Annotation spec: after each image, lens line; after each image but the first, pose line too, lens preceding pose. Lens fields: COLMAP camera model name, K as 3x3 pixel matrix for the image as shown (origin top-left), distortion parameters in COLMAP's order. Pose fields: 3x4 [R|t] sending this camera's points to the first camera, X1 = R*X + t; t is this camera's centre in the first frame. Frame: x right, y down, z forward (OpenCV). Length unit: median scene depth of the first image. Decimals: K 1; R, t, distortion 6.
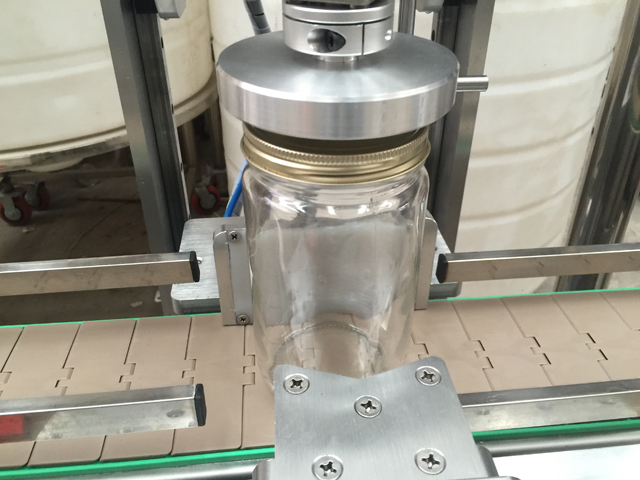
lens RADIAL K [[555.7, 0, 321.8], [0, 555.7, 238.1], [0, 0, 1]] dist [0.051086, -0.032488]
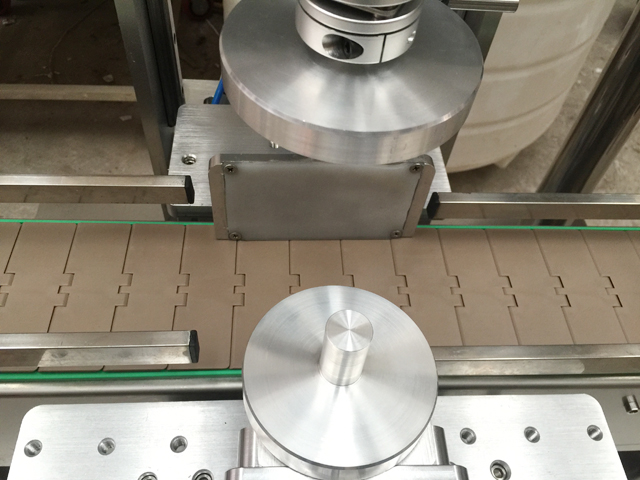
lens RADIAL K [[555.7, 0, 319.7], [0, 555.7, 237.5], [0, 0, 1]] dist [0.051086, -0.032488]
pose [[0.995515, 0.089698, 0.030084, -0.017069], [-0.094587, 0.936863, 0.336661, -0.223074], [0.002014, -0.337997, 0.941145, 0.026286]]
